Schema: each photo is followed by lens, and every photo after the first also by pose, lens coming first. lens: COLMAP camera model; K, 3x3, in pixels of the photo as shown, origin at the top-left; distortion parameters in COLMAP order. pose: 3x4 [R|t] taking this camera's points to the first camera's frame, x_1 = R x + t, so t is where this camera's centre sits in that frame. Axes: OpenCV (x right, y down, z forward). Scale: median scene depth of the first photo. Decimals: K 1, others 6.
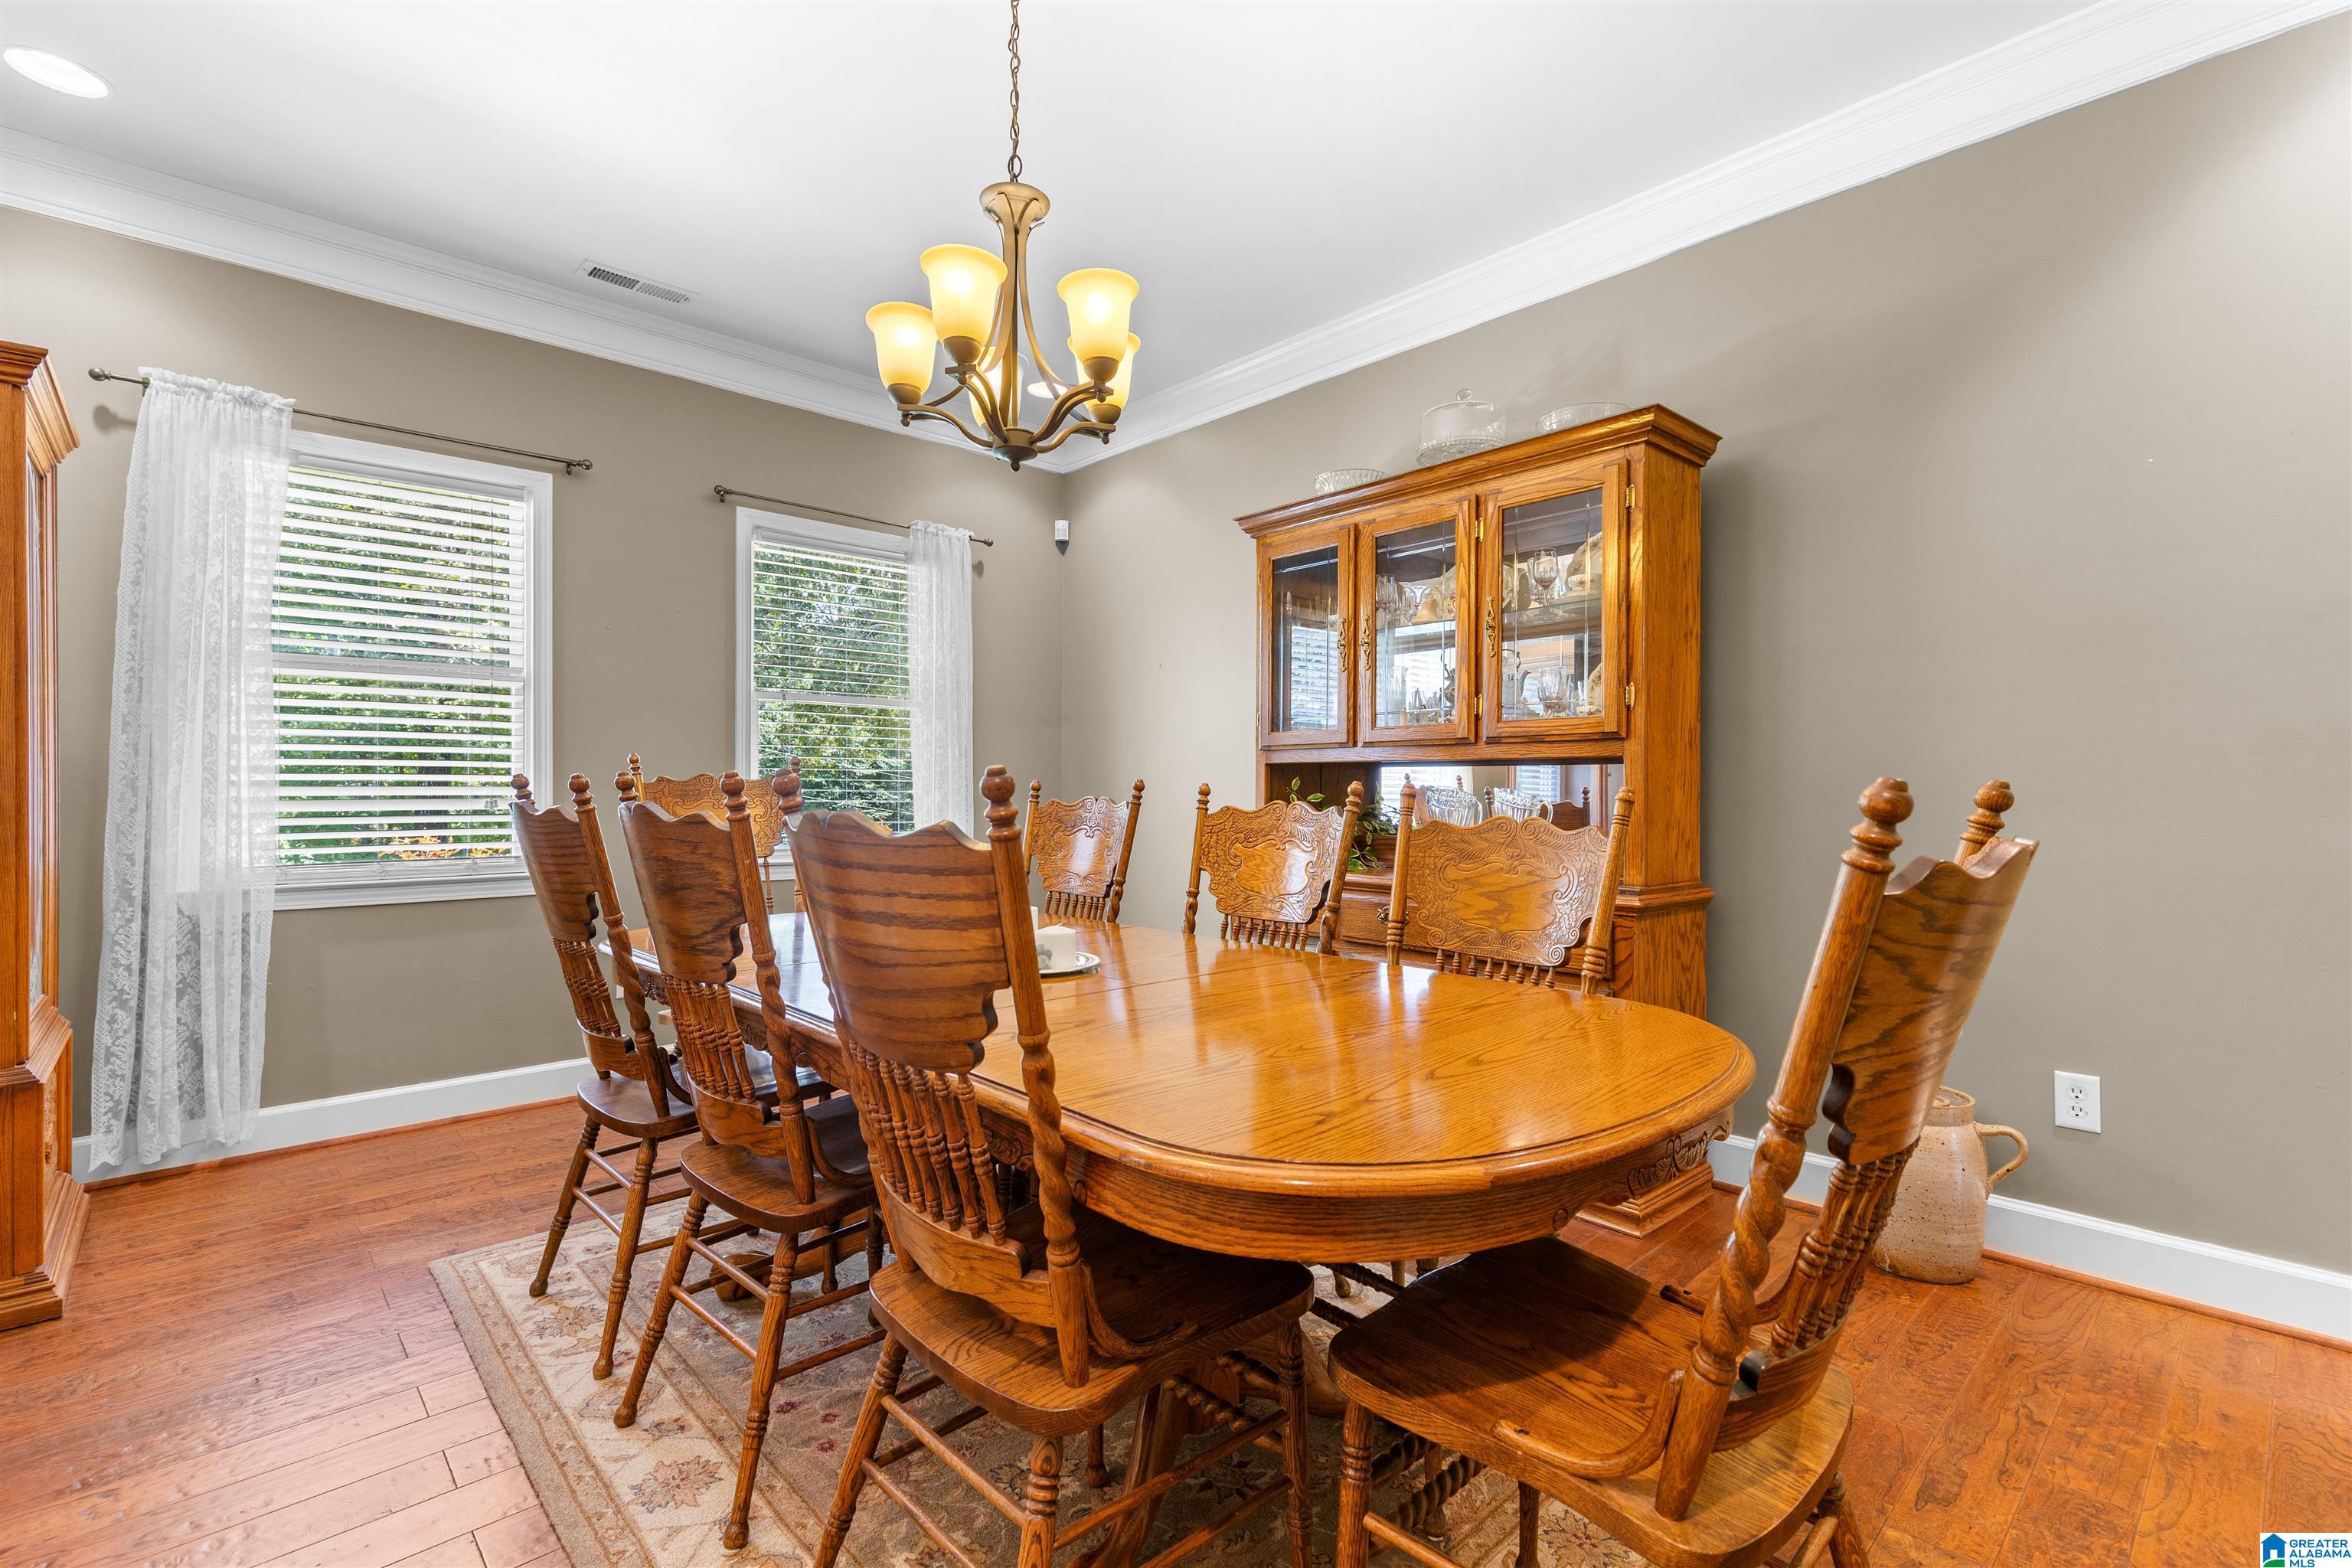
lens RADIAL K [[1058.4, 0, 1160.7], [0, 1058.4, 783.8], [0, 0, 1]] dist [0.007562, -0.001369]
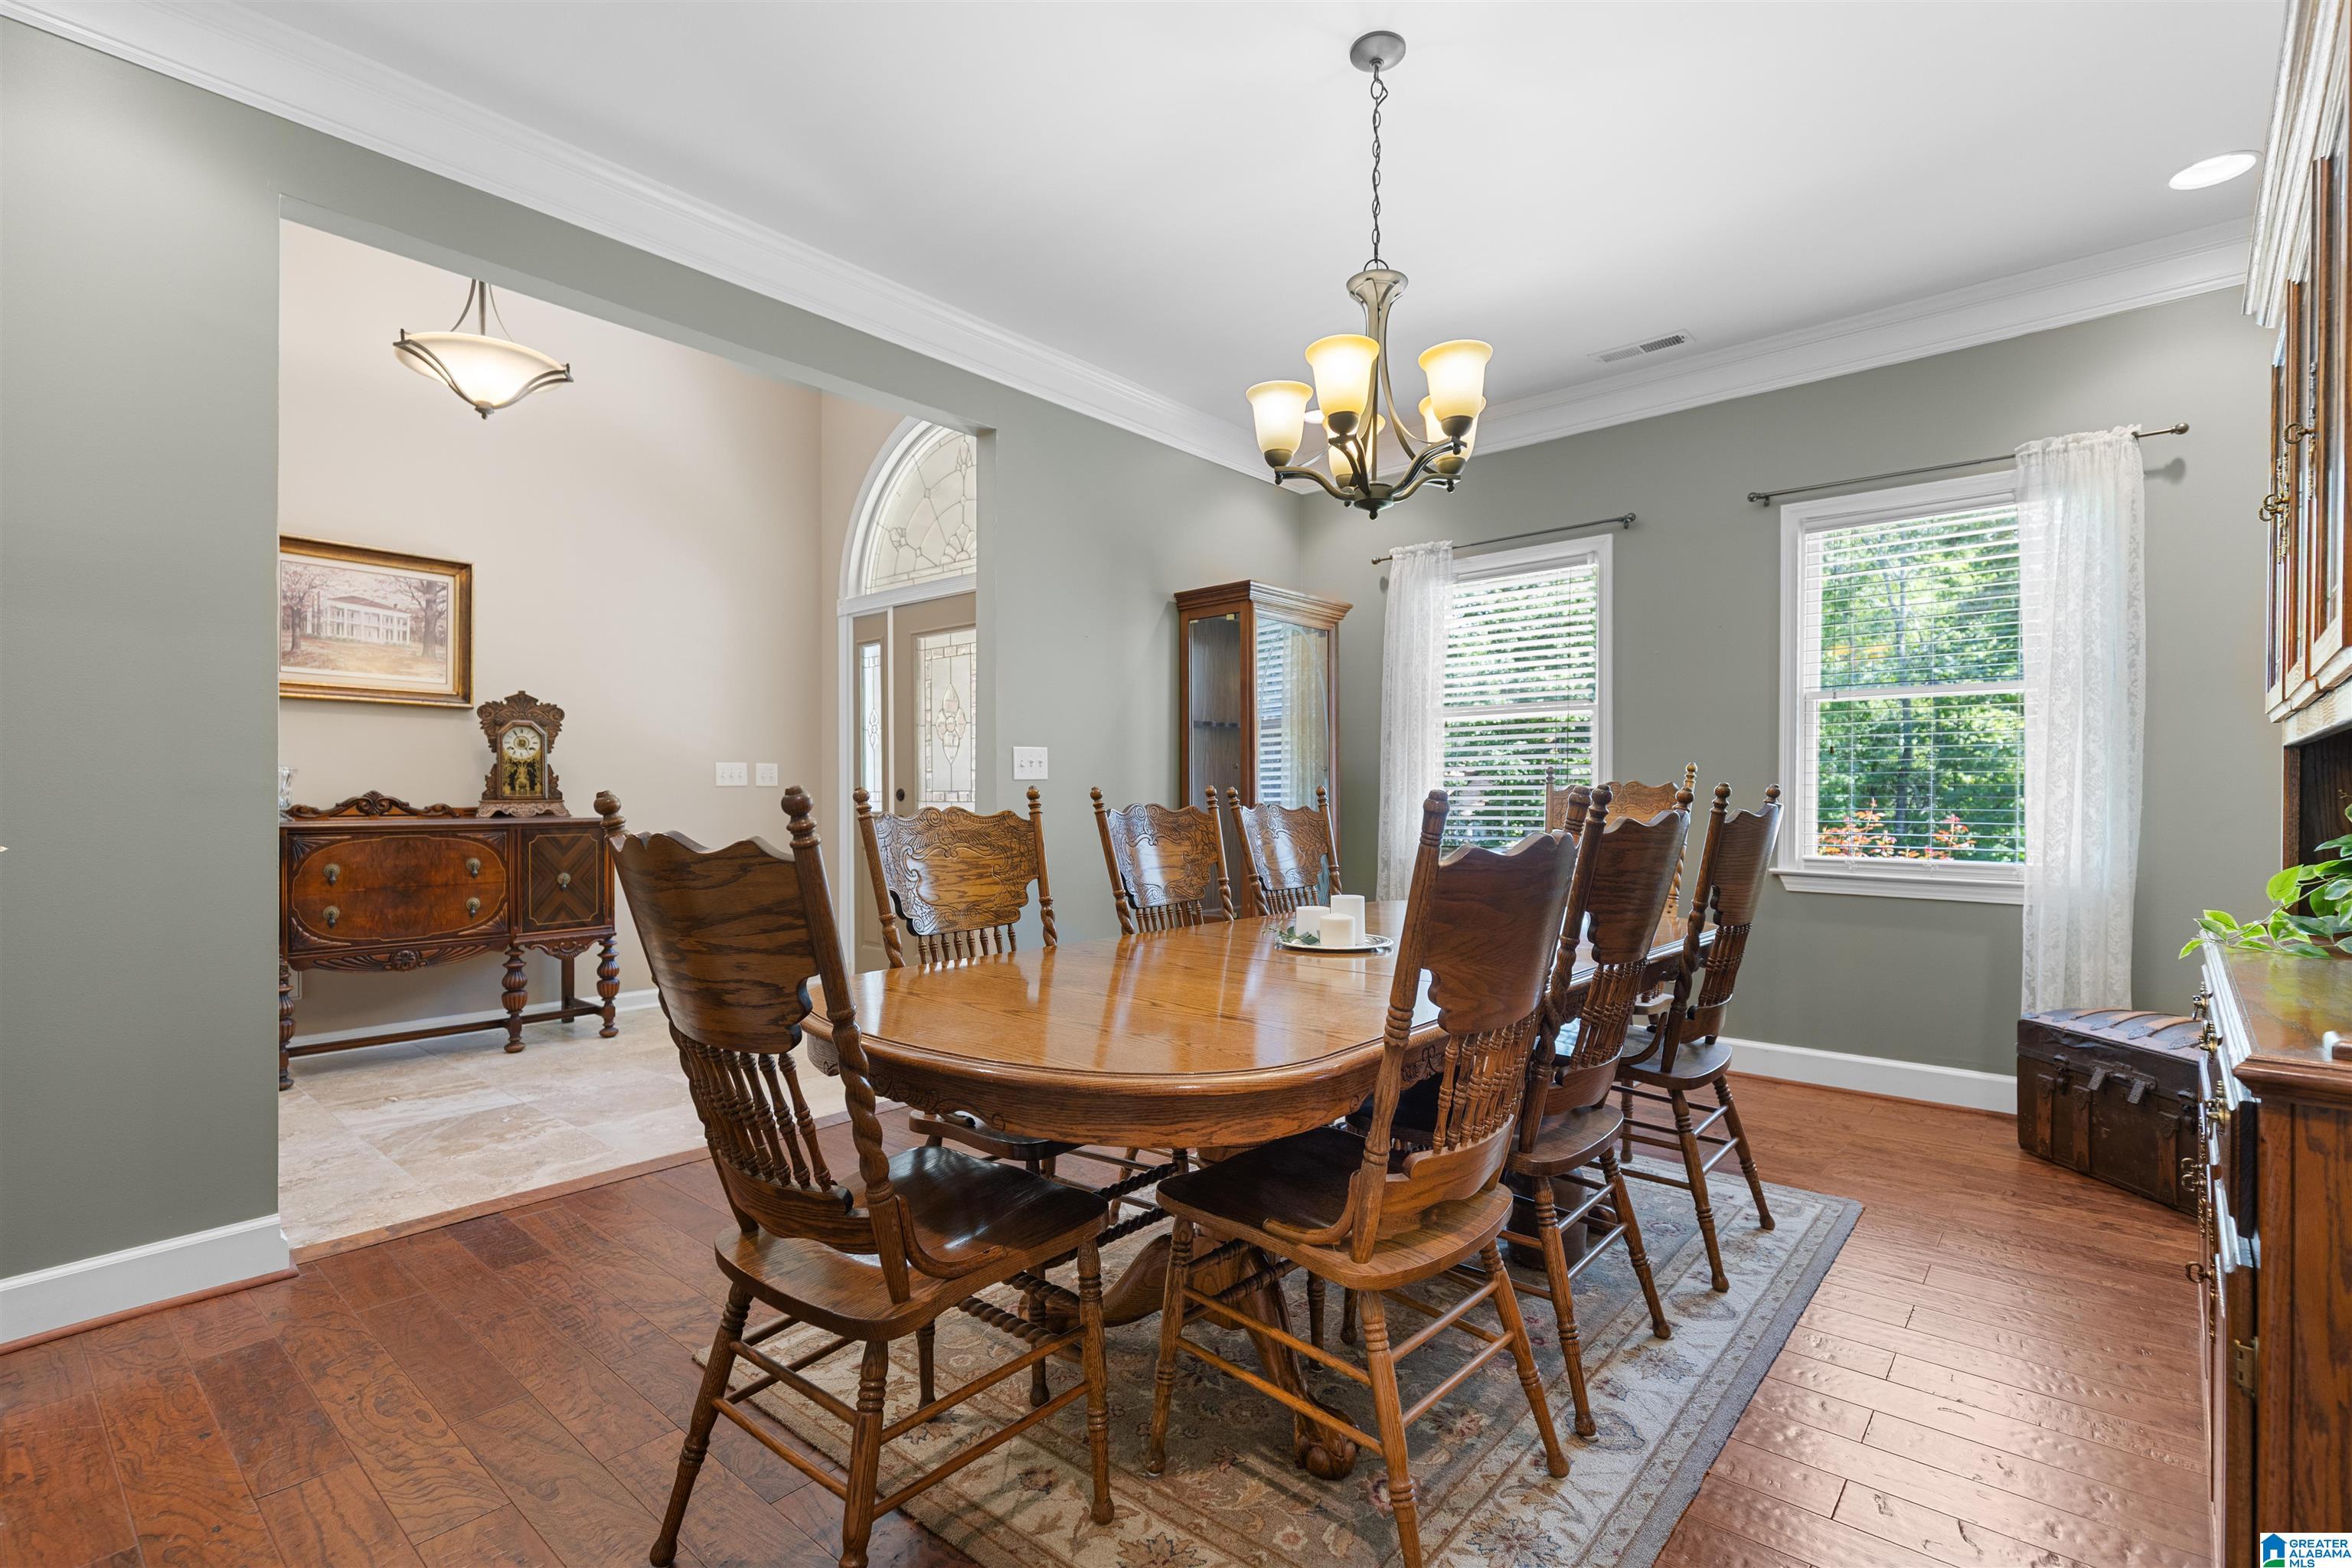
lens RADIAL K [[1058.4, 0, 1178.2], [0, 1058.4, 805.6], [0, 0, 1]] dist [0.007562, -0.001369]
pose [[0.142501, 0.002775, -0.989791, 0.527737], [0.007848, 0.999961, 0.003933, 0.007527], [0.989764, -0.008328, 0.142474, 0.330000]]
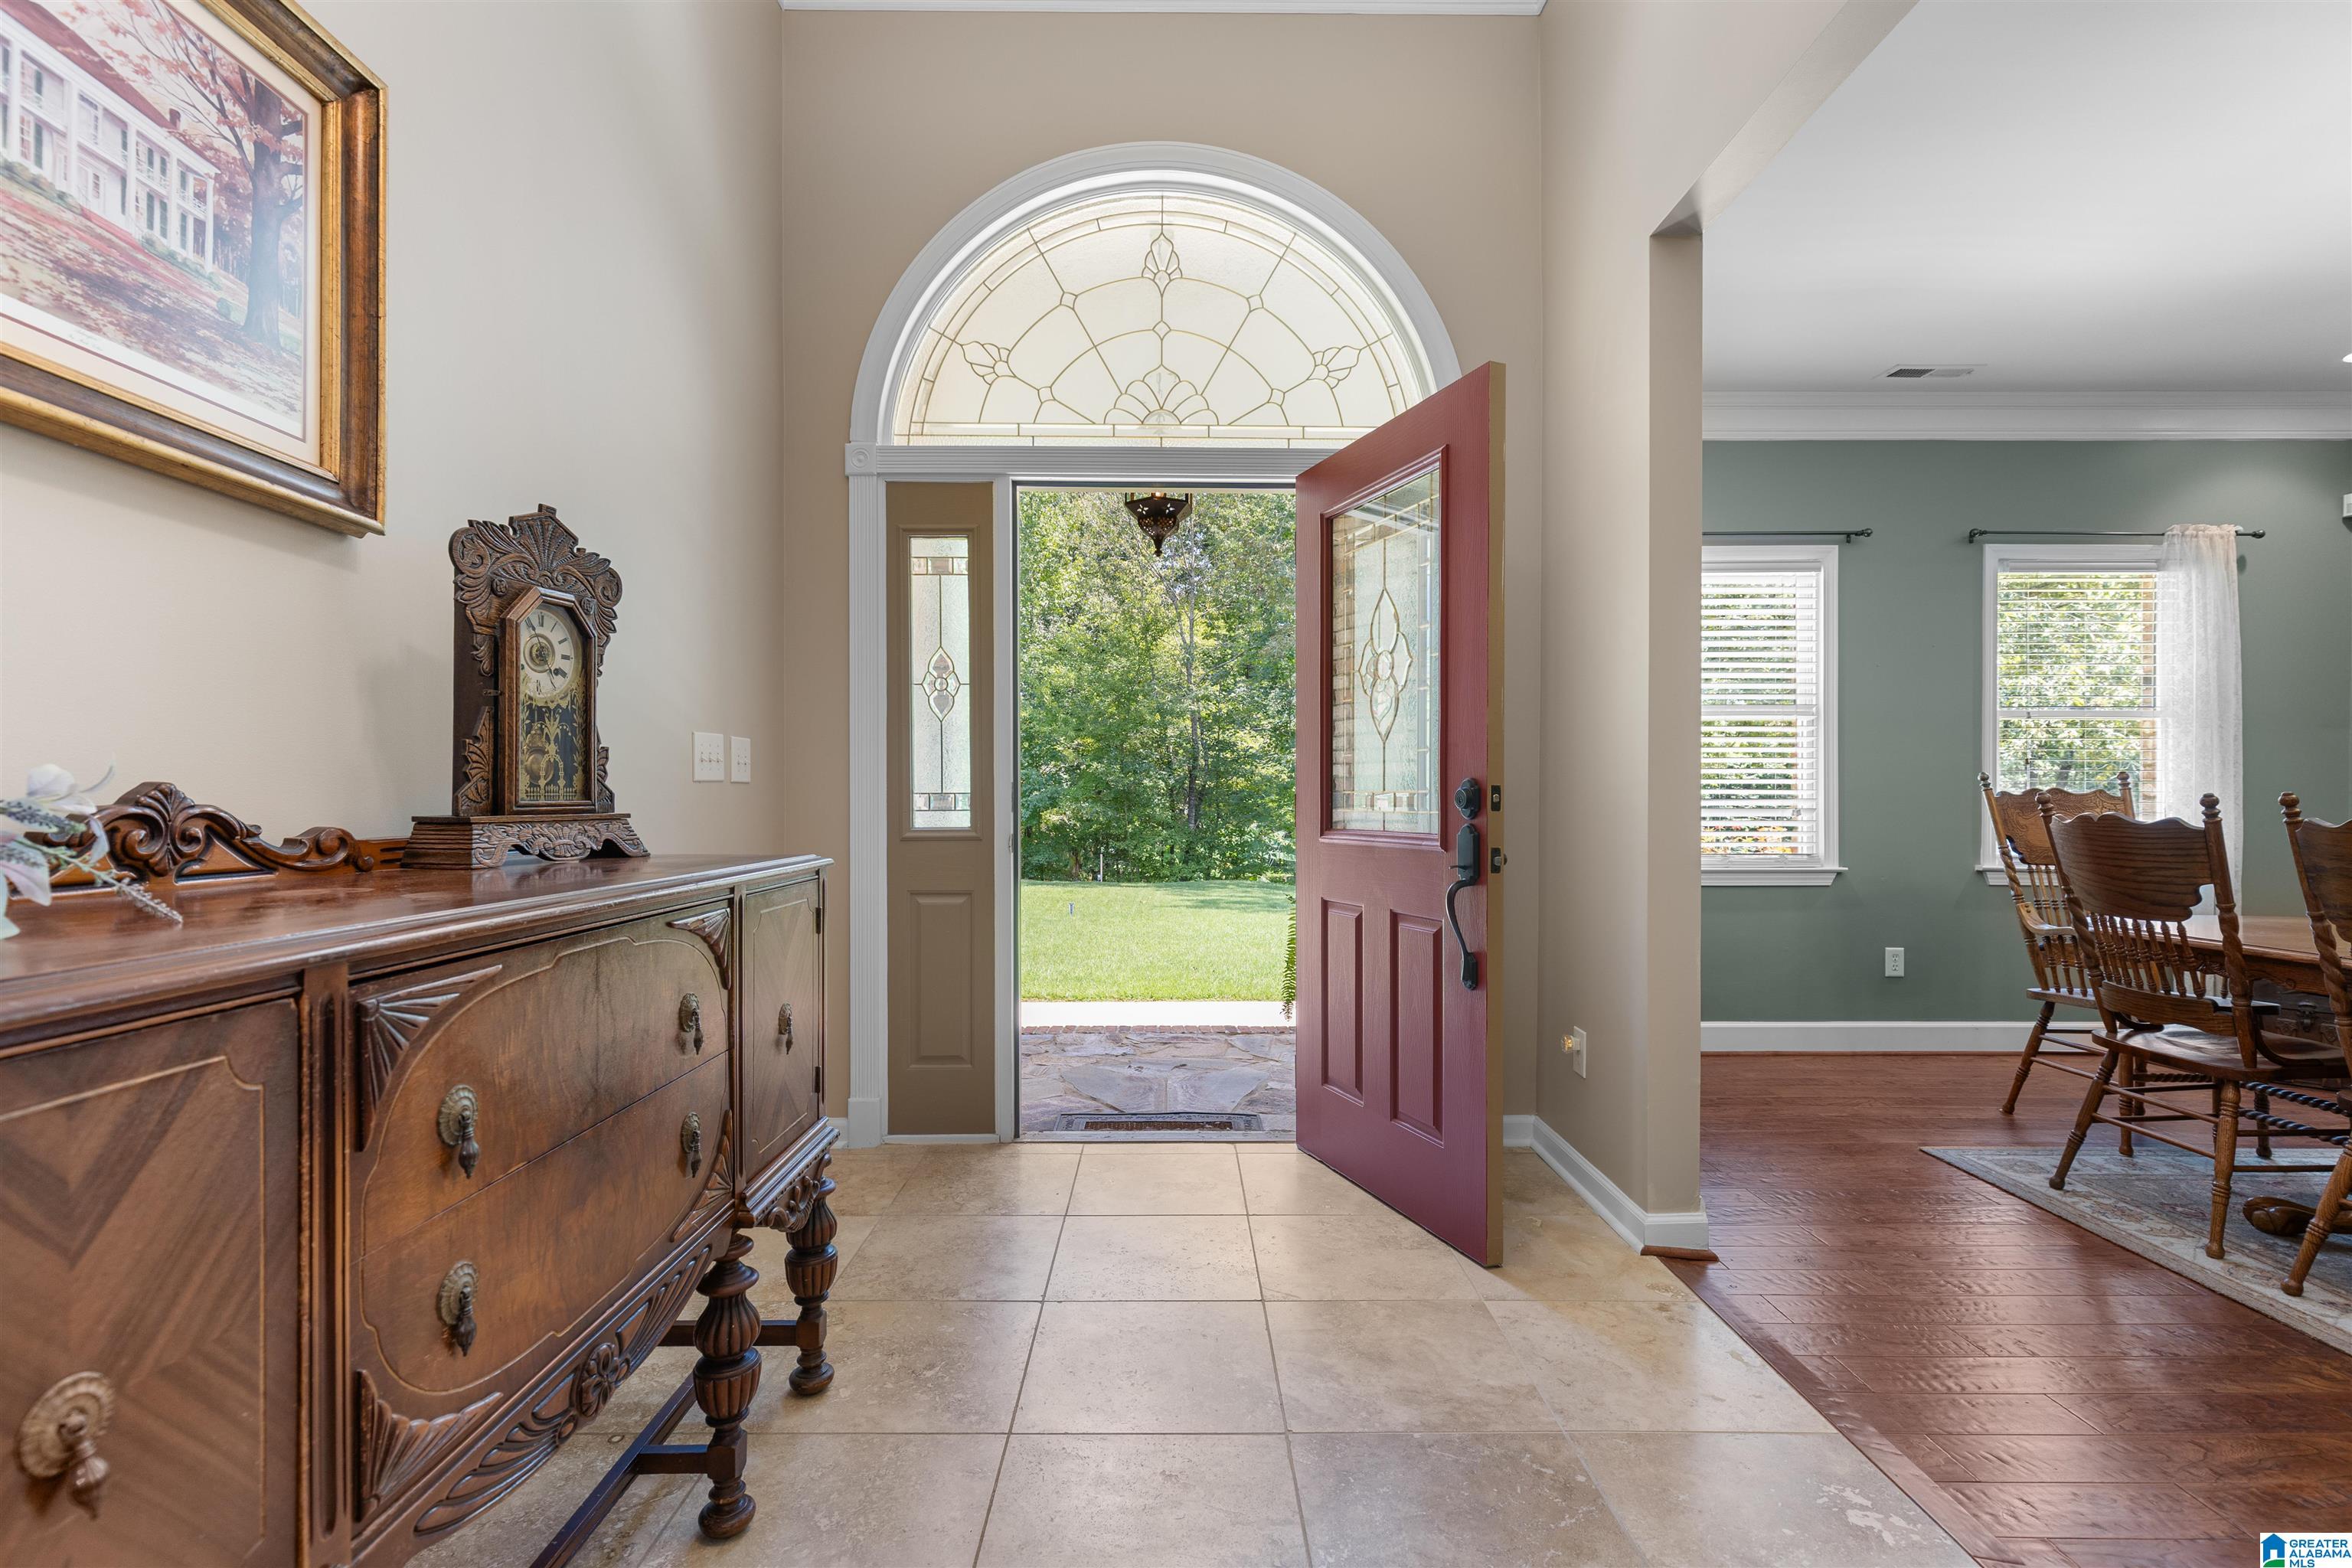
lens RADIAL K [[1058.4, 0, 1180.2], [0, 1058.4, 803.8], [0, 0, 1]] dist [0.007562, -0.001369]
pose [[0.753020, -0.003662, -0.657988, -0.325502], [0.008674, 0.999953, 0.004361, -0.003737], [0.657941, -0.008991, 0.753016, -0.414501]]
